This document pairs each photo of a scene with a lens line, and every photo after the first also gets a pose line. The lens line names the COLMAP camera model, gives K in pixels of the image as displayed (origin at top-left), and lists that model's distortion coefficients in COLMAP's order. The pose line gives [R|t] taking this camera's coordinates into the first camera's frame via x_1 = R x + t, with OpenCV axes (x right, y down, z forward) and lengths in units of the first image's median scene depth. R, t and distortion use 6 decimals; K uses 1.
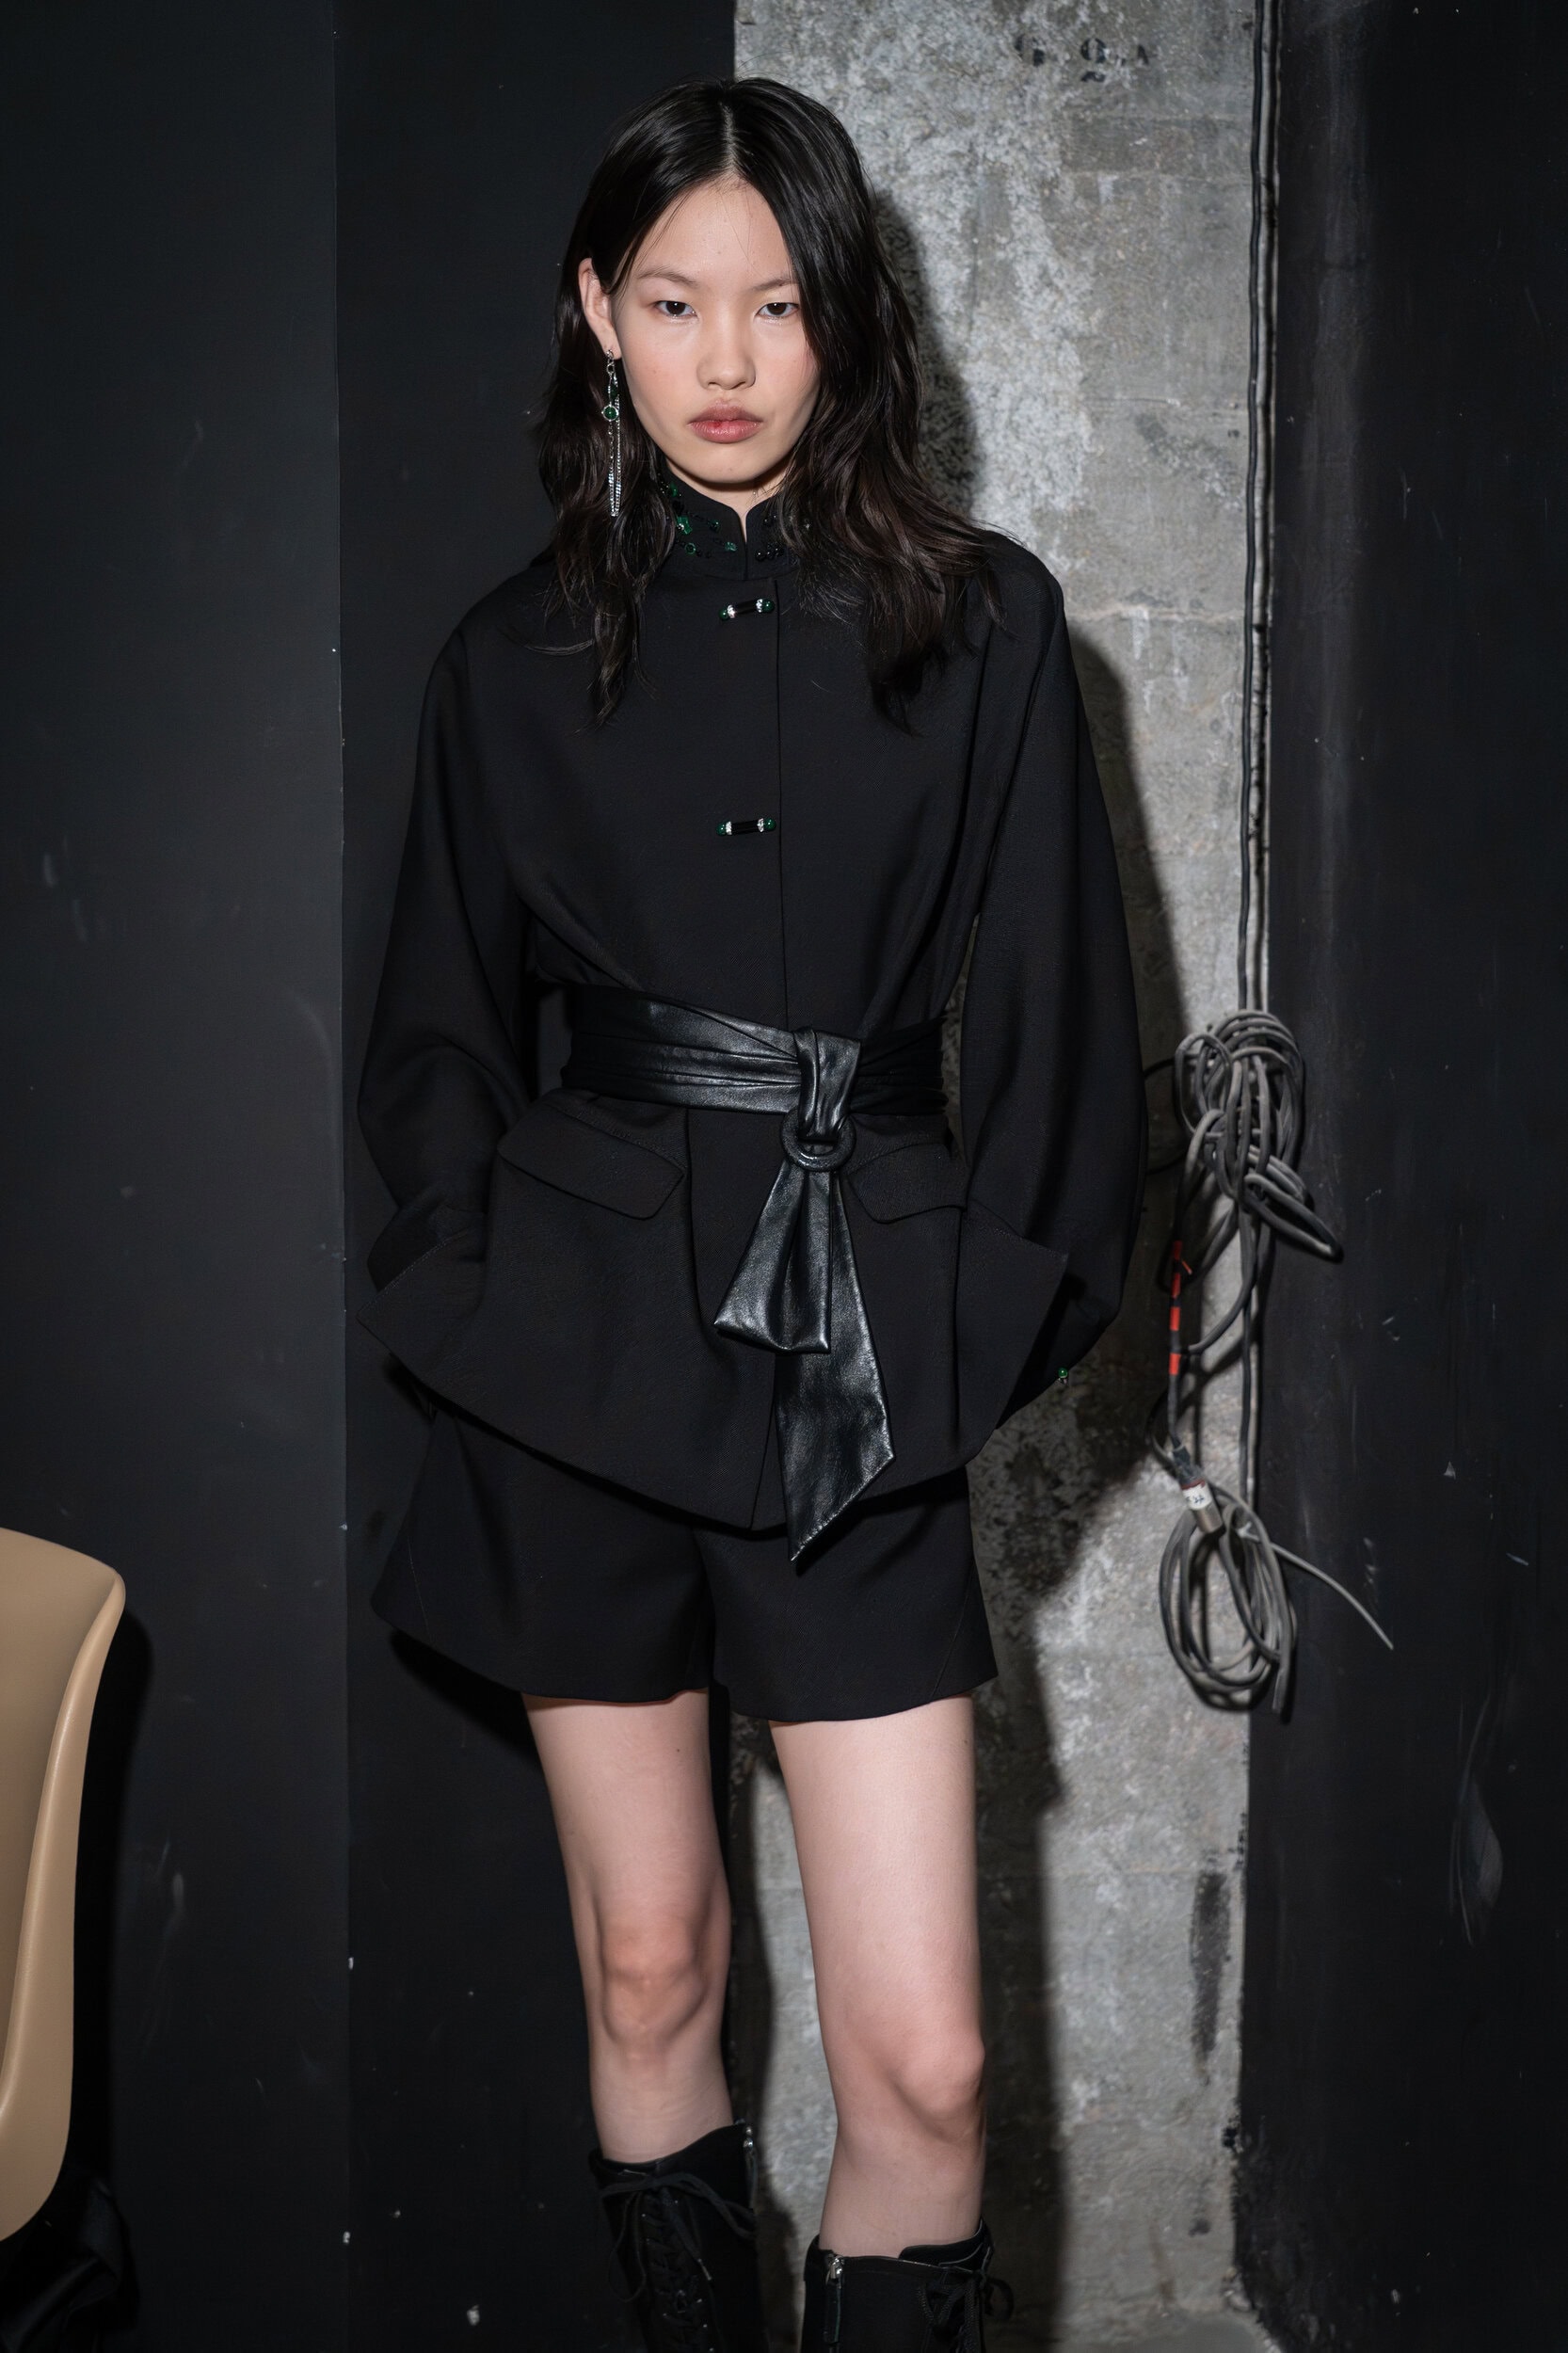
lens RADIAL K [[3429.1, 0, 784.0], [0, 3429.1, 1176.5], [0, 0, 1]] dist [0.005588, 0.081612]
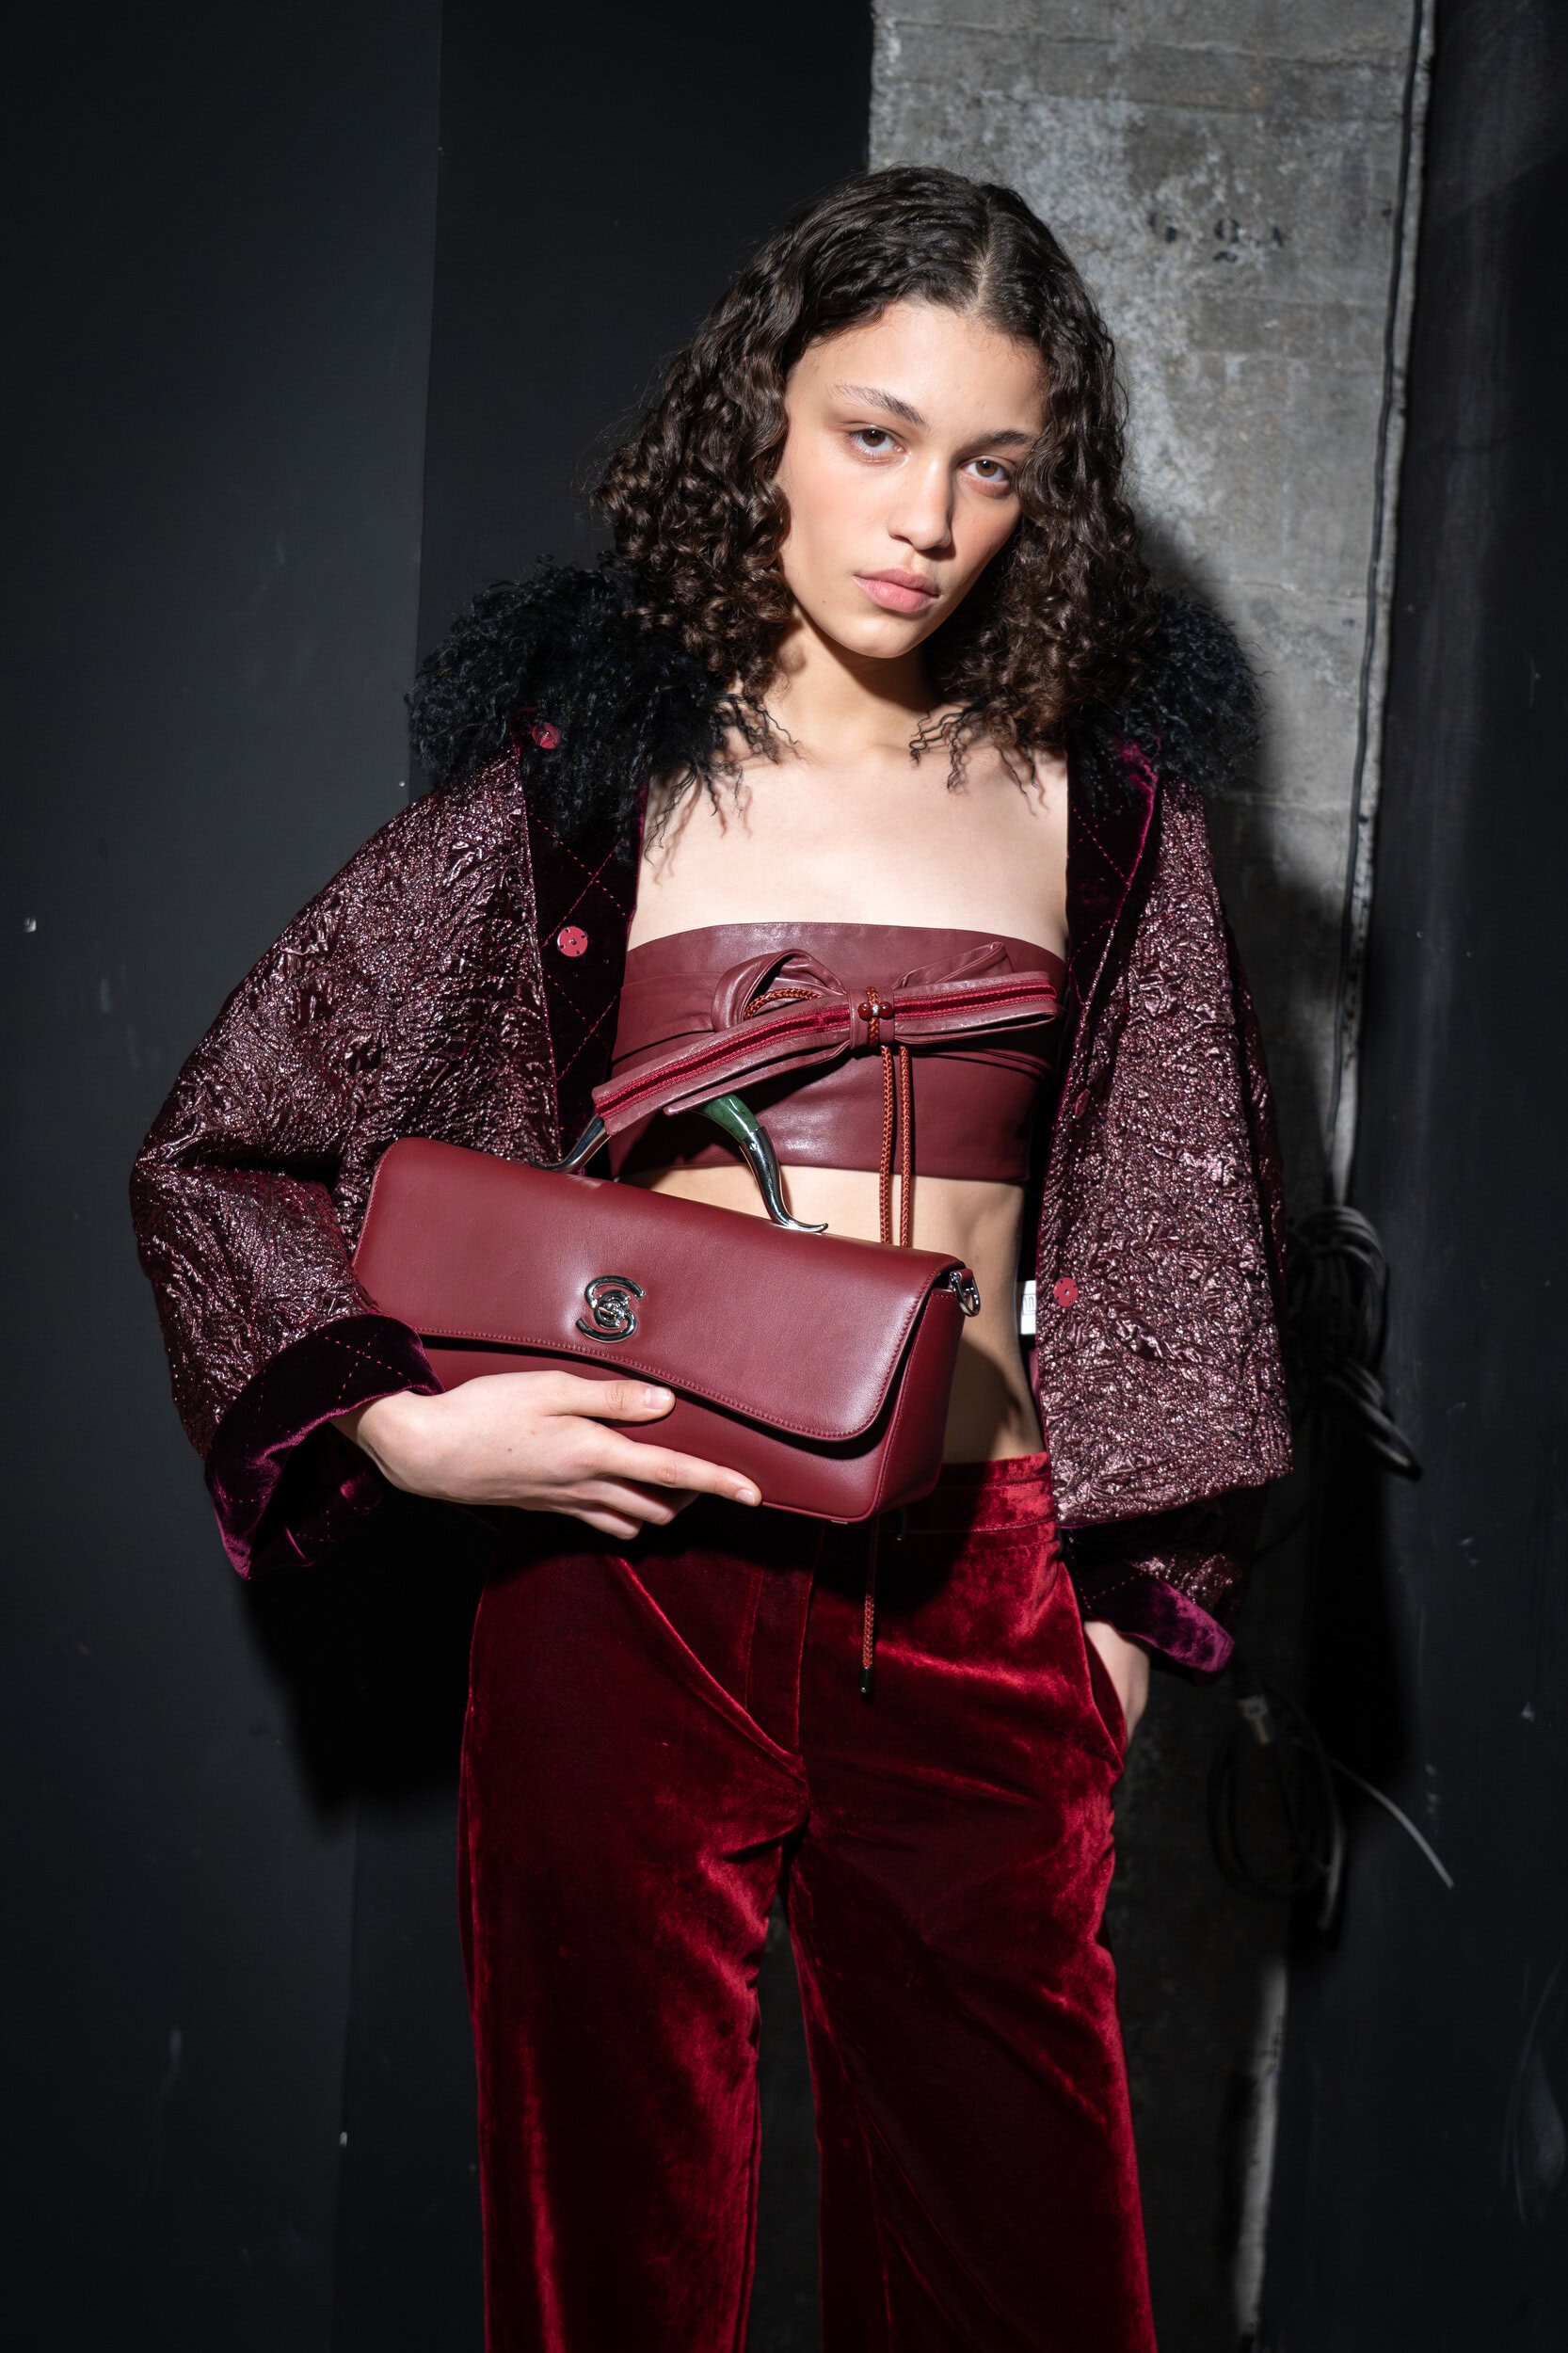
lens RADIAL K [[2989.2, 0, 676.7], [0, 2989.2, 1201.3], [0, 0, 1]] dist [0.010550, 0.025329]
pose [[0.995553, 0.059152, -0.073311, 0.011747], [-0.061491, 0.997655, -0.030066, -0.012735], [0.071361, 0.034441, 0.996856, 0.136843]]
